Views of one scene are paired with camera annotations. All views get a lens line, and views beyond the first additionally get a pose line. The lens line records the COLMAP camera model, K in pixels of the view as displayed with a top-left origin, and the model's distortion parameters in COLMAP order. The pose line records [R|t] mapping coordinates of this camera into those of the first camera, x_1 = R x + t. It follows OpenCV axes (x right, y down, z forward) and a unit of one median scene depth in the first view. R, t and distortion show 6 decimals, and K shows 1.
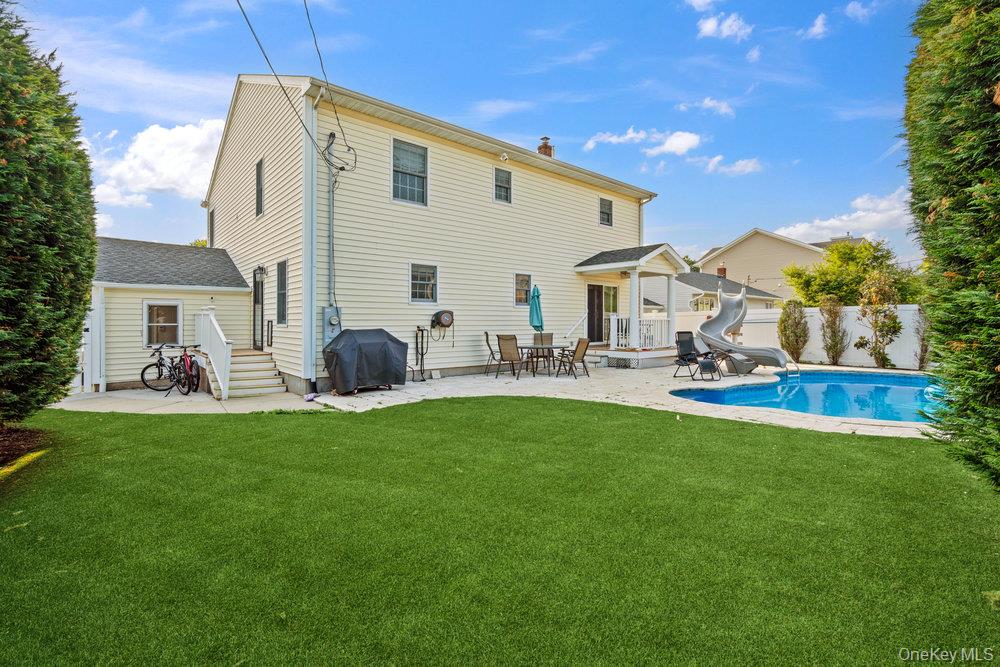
lens RADIAL K [[467.3, 0, 504.4], [0, 467.3, 325.1], [0, 0, 1]] dist [-0.007933, 0.005389]
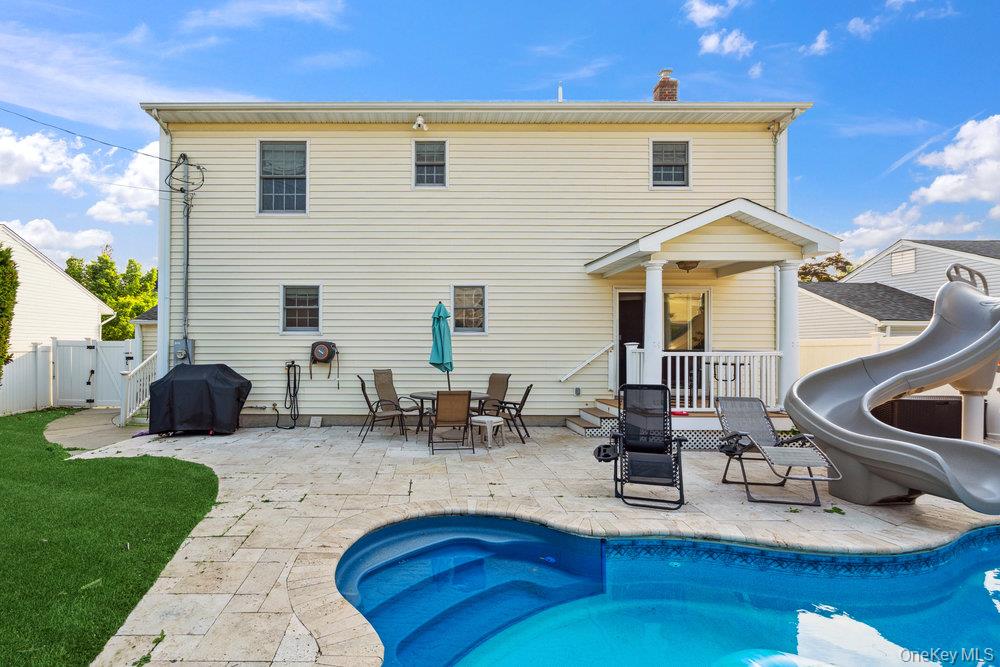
lens RADIAL K [[467.3, 0, 499.4], [0, 467.3, 341.3], [0, 0, 1]] dist [-0.007933, 0.005389]
pose [[0.750152, -0.001465, -0.661264, 0.621628], [-0.004644, 0.999961, -0.007484, -0.027189], [0.661249, 0.008685, 0.750116, 0.617084]]
